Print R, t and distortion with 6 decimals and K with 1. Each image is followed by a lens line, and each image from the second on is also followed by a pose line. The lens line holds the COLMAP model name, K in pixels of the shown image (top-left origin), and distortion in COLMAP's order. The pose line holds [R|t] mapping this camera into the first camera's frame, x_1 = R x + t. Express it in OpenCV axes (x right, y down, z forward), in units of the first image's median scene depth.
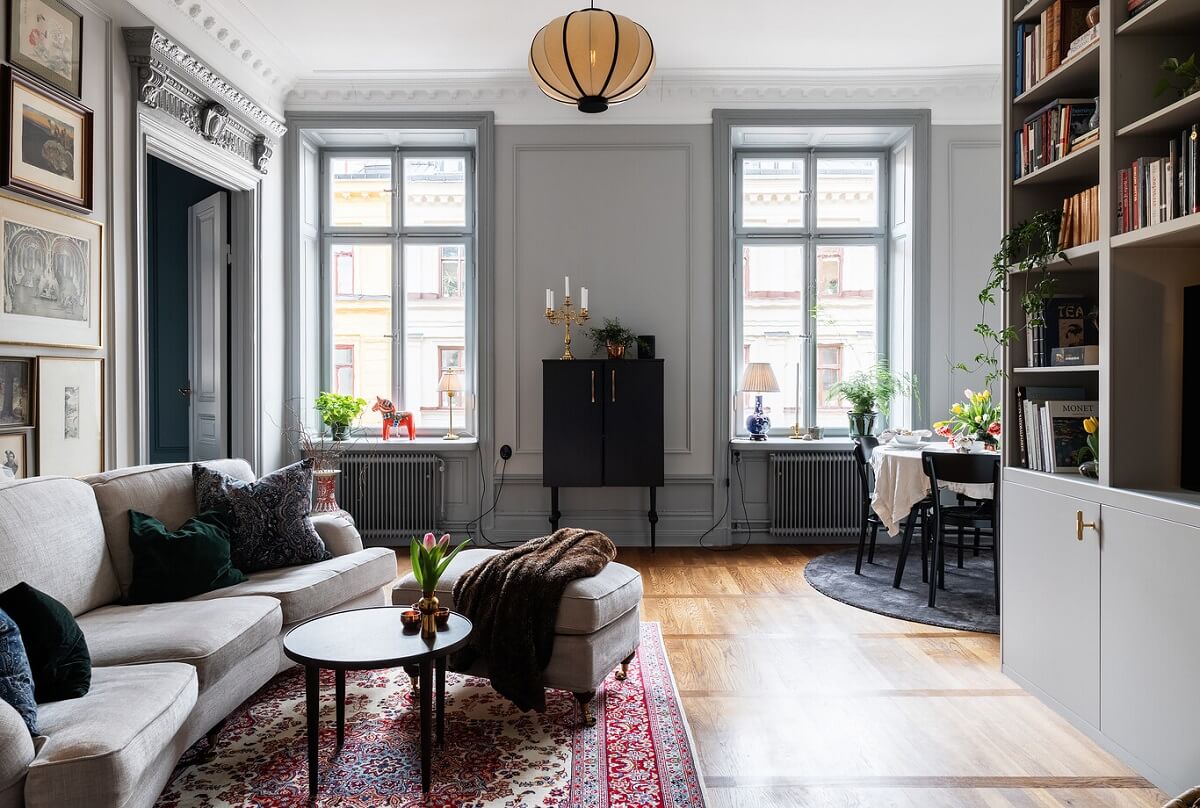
lens RADIAL K [[821.3, 0, 608.5], [0, 821.3, 380.2], [0, 0, 1]] dist [-0.005351, 0.006433]
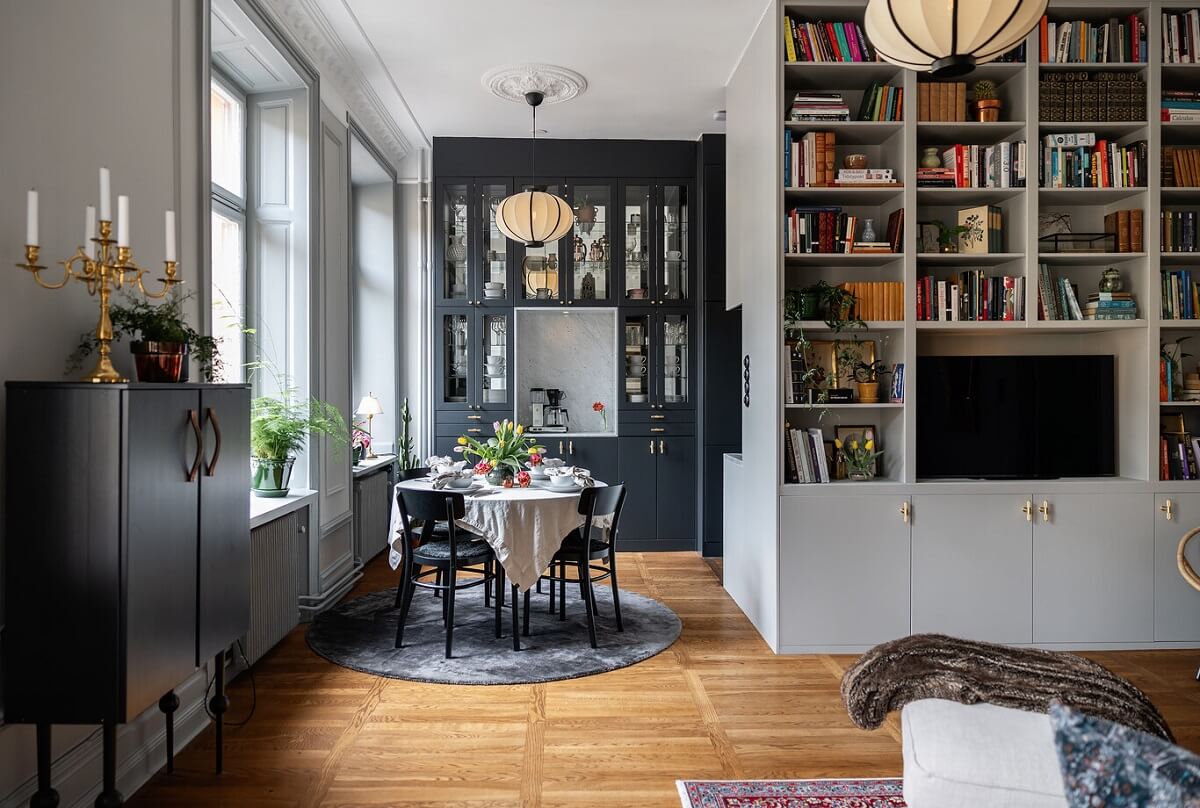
lens RADIAL K [[821.3, 0, 631.3], [0, 821.3, 391.5], [0, 0, 1]] dist [-0.005351, 0.006433]
pose [[-0.019222, -0.003968, 0.999807, -0.427206], [0.000573, 0.999992, 0.003980, -0.022484], [-0.999815, 0.000649, -0.019220, 0.723176]]
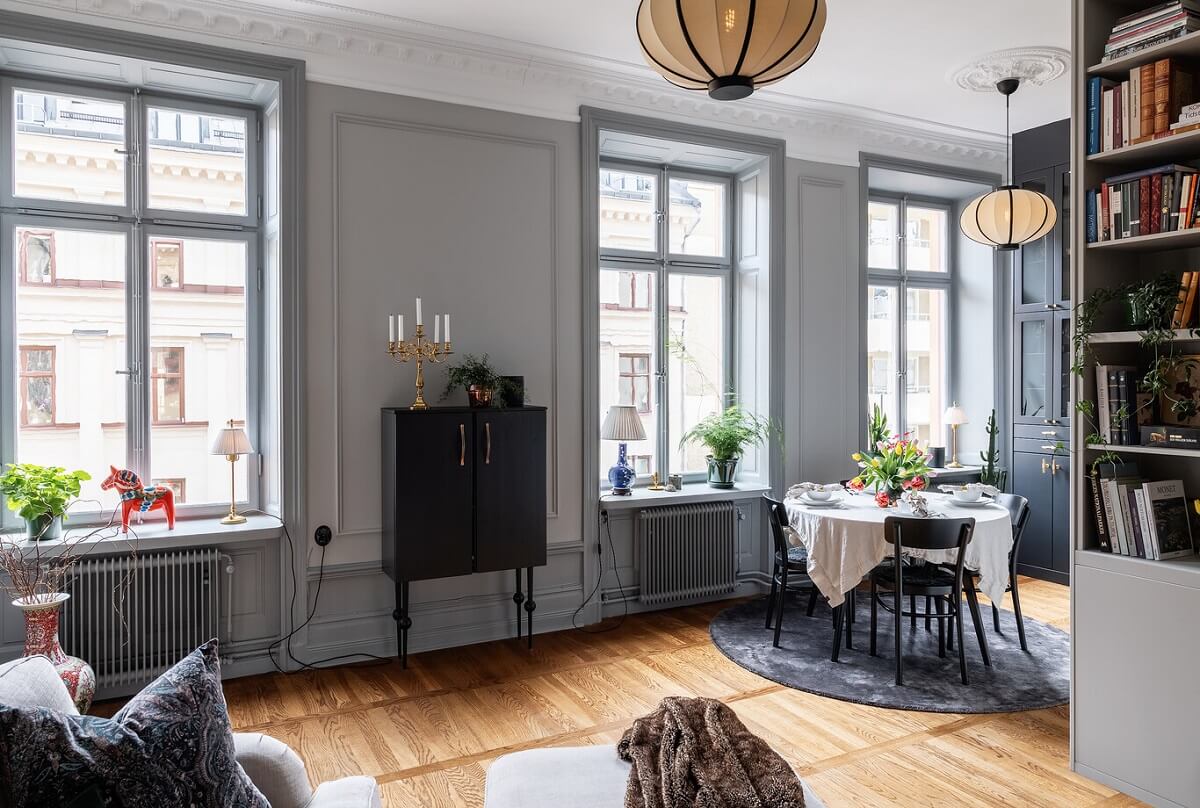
lens RADIAL K [[821.3, 0, 608.9], [0, 821.3, 379.5], [0, 0, 1]] dist [-0.005351, 0.006433]
pose [[0.884727, -0.000703, 0.466110, -0.243243], [0.000122, 0.999999, 0.001277, -0.051494], [-0.466110, -0.001073, 0.884726, 0.246843]]
